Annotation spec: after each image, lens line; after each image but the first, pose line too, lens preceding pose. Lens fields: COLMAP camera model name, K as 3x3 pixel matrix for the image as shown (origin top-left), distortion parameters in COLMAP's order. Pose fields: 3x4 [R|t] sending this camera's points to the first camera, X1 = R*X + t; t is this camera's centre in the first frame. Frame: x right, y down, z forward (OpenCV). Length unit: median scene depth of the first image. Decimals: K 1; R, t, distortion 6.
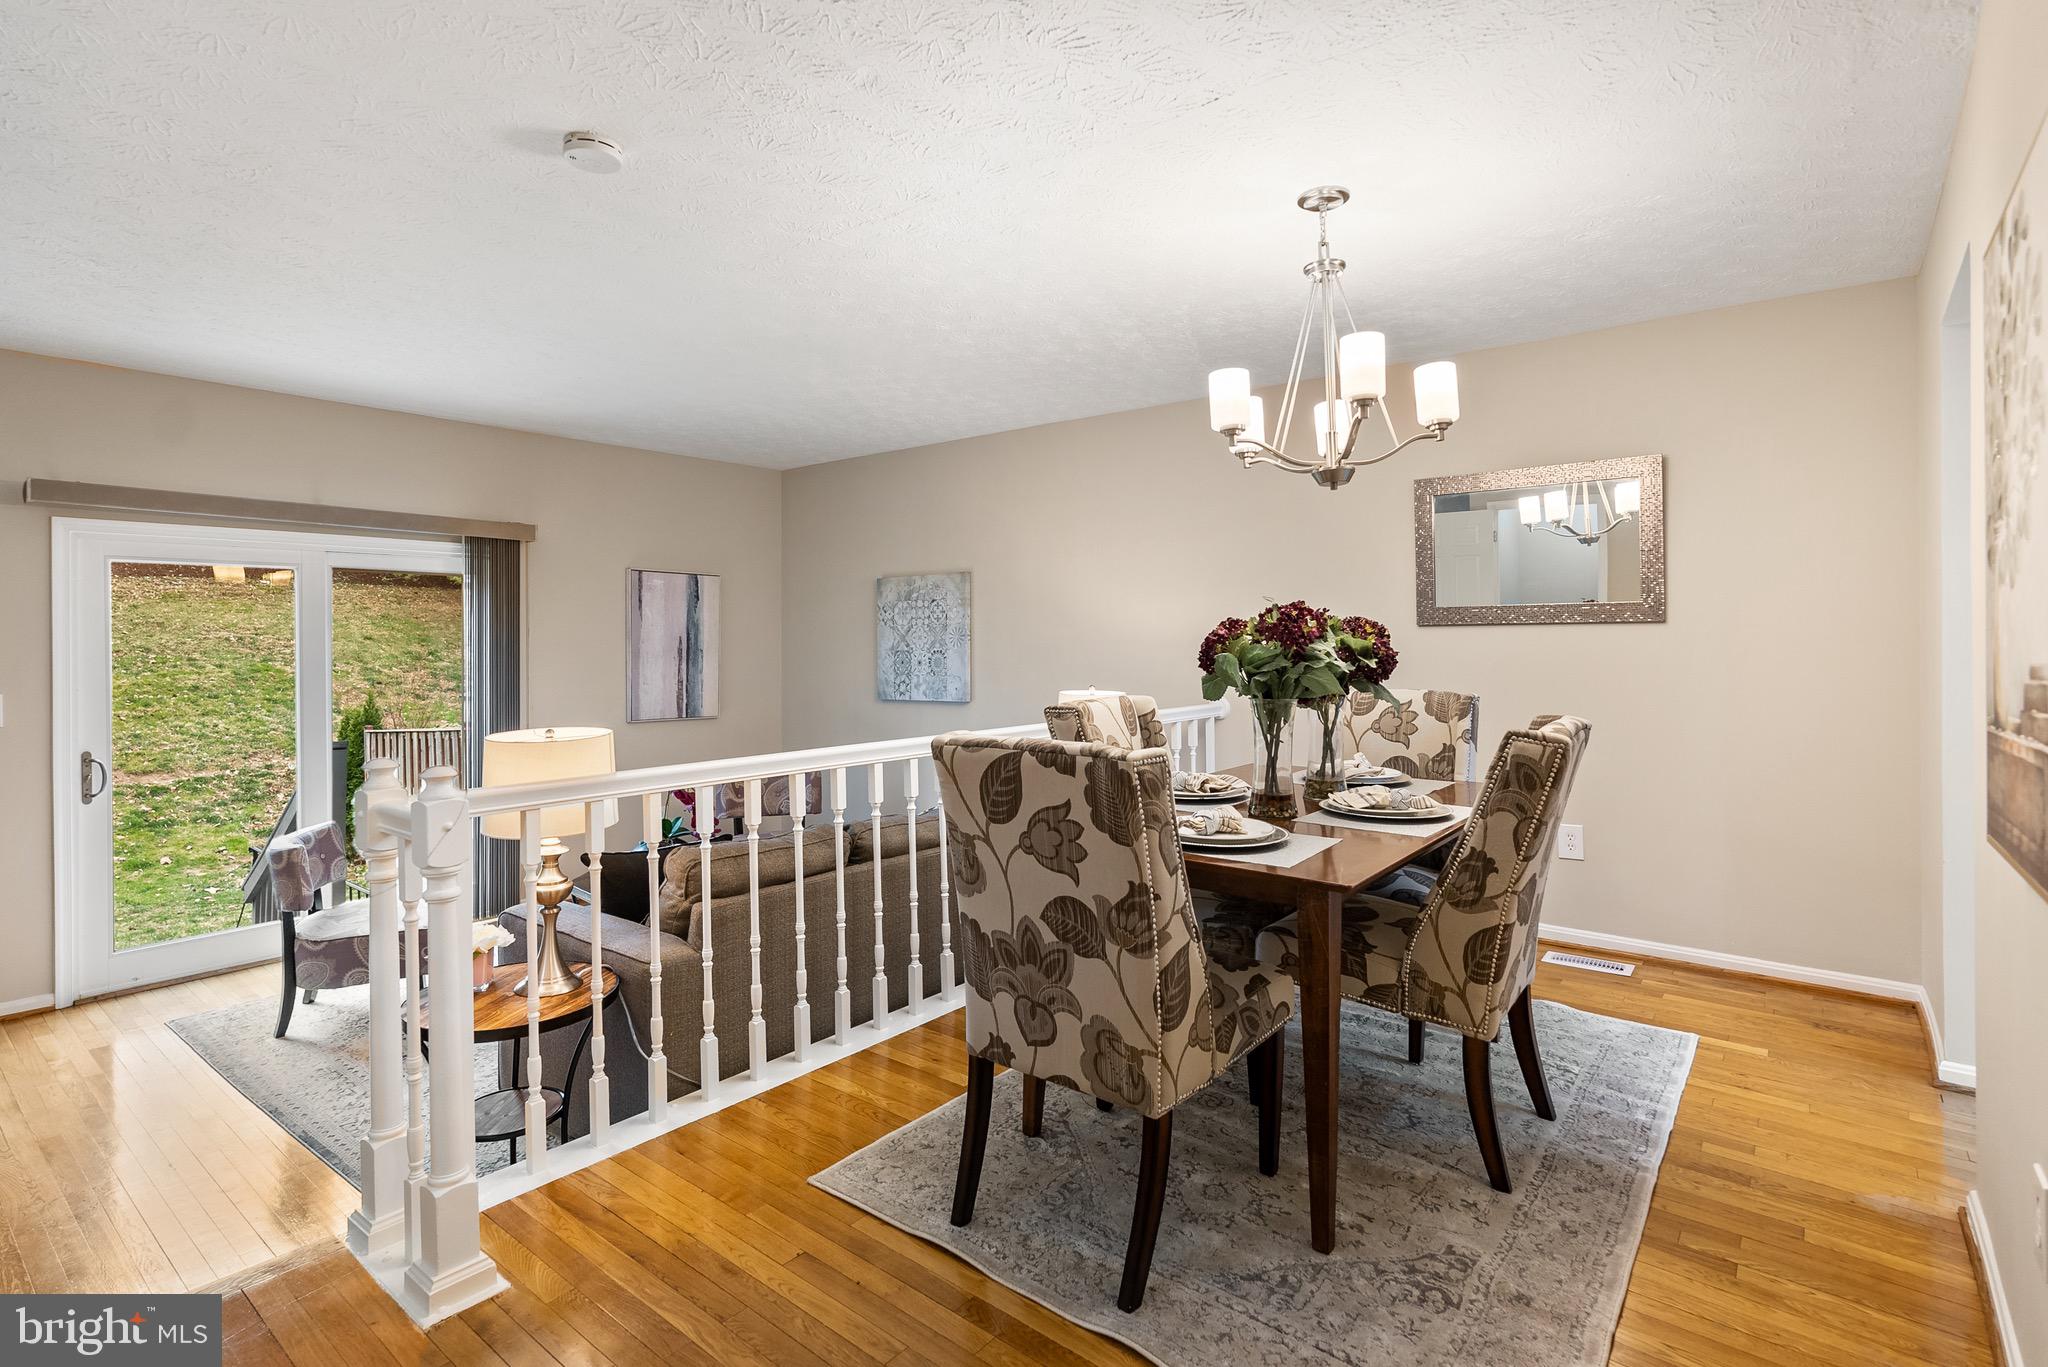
lens RADIAL K [[1006.5, 0, 1045.3], [0, 1006.5, 633.6], [0, 0, 1]] dist [-0.001100, -0.000015]
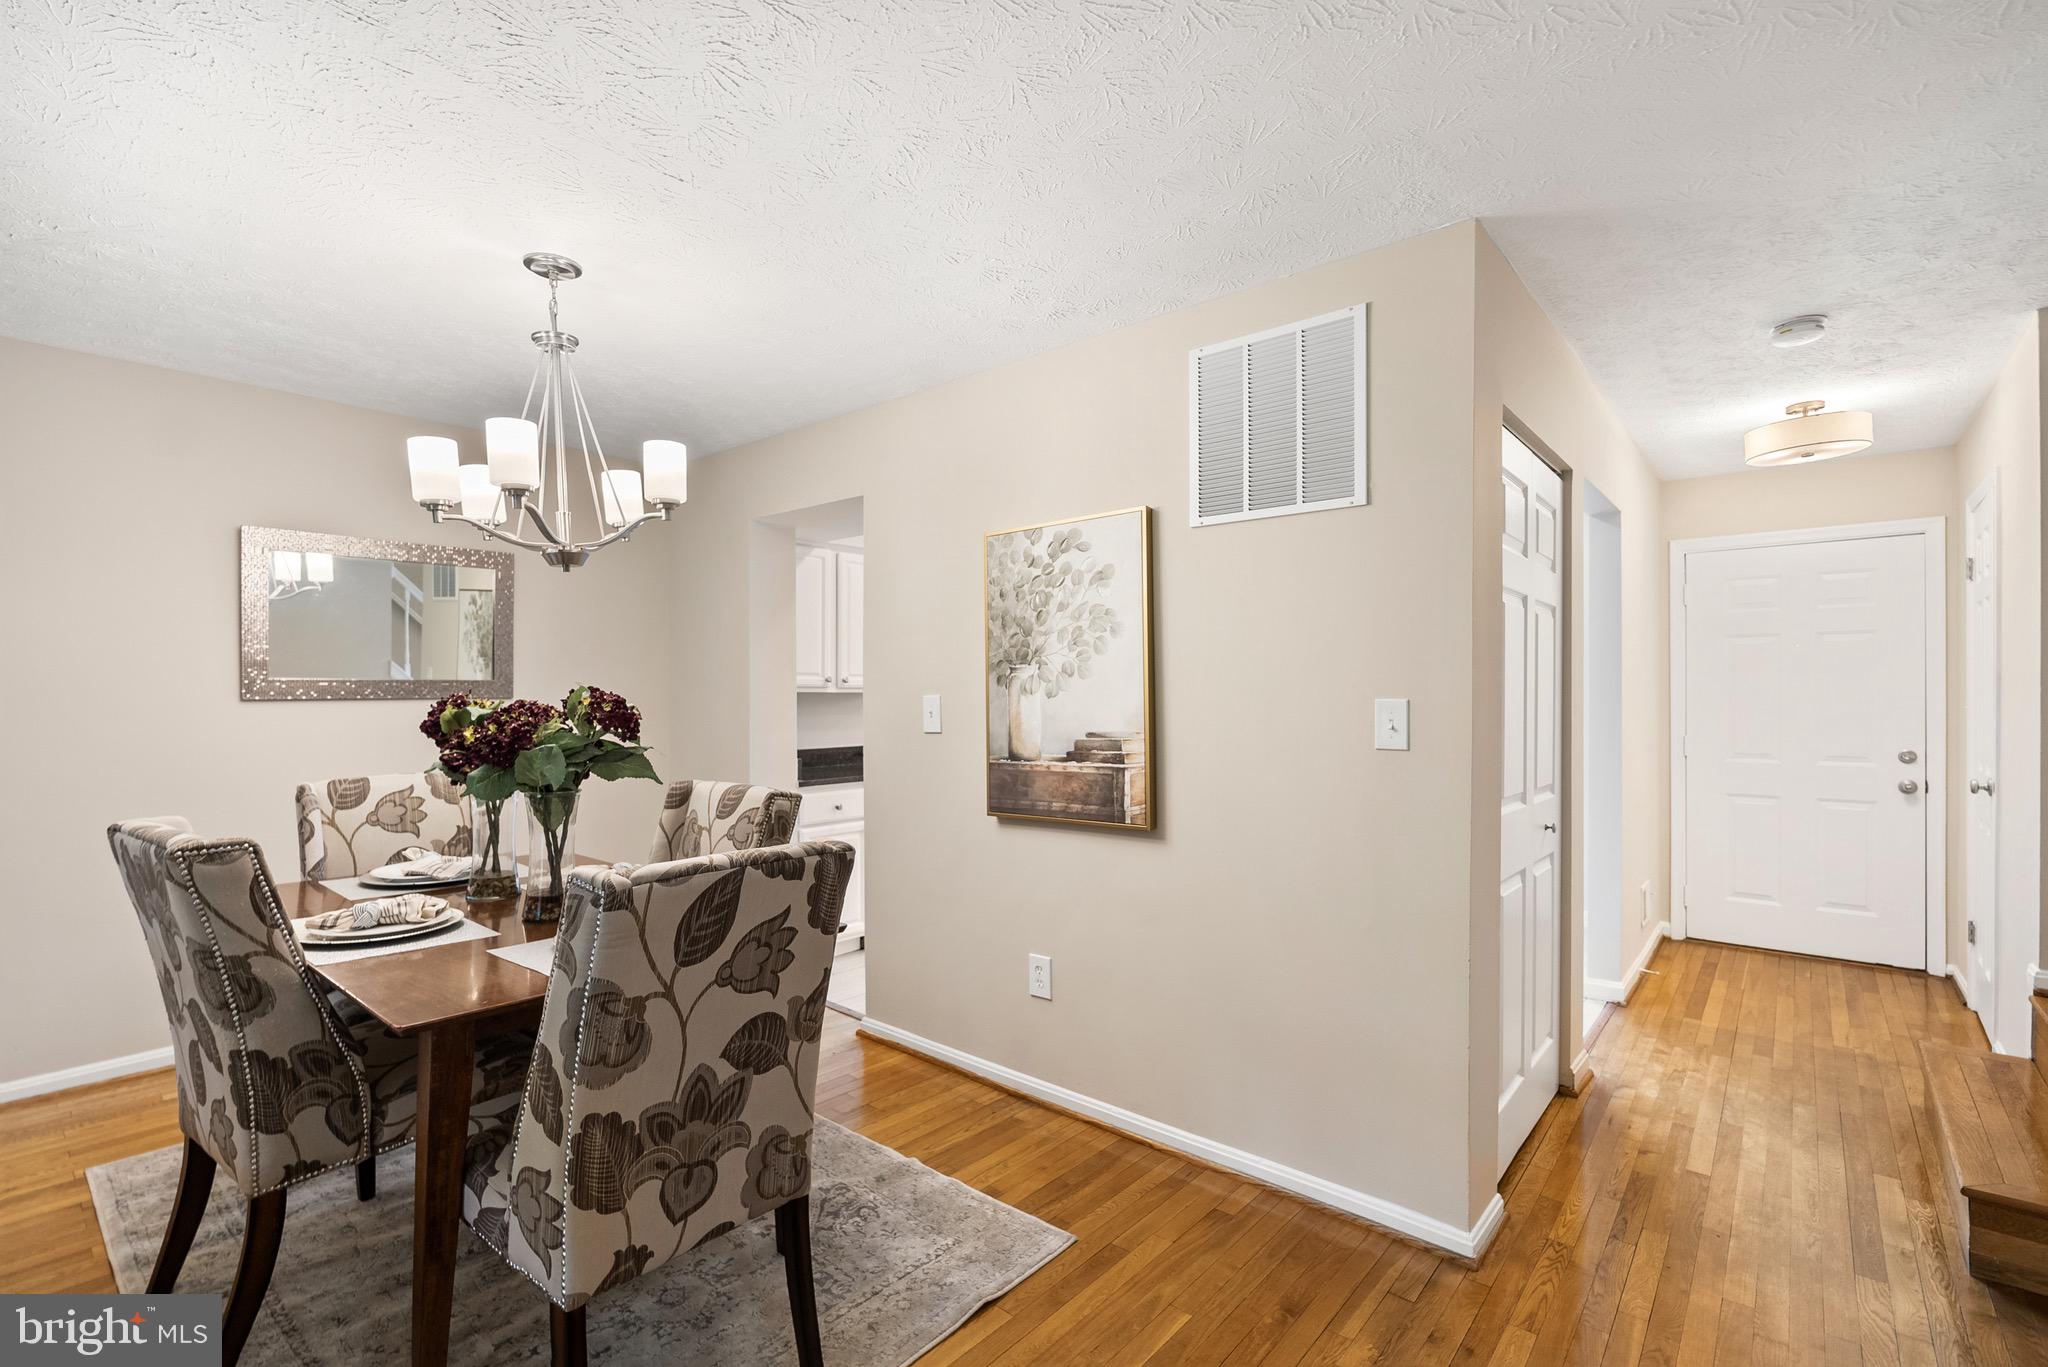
lens RADIAL K [[933.0, 0, 1015.0], [0, 933.0, 692.5], [0, 0, 1]] dist [-0.003332, -0.000140]
pose [[0.031240, 0.004978, 0.999500, -0.815886], [-0.009125, 0.999947, -0.004695, -0.034431], [-0.999470, -0.008974, 0.031284, 0.722984]]
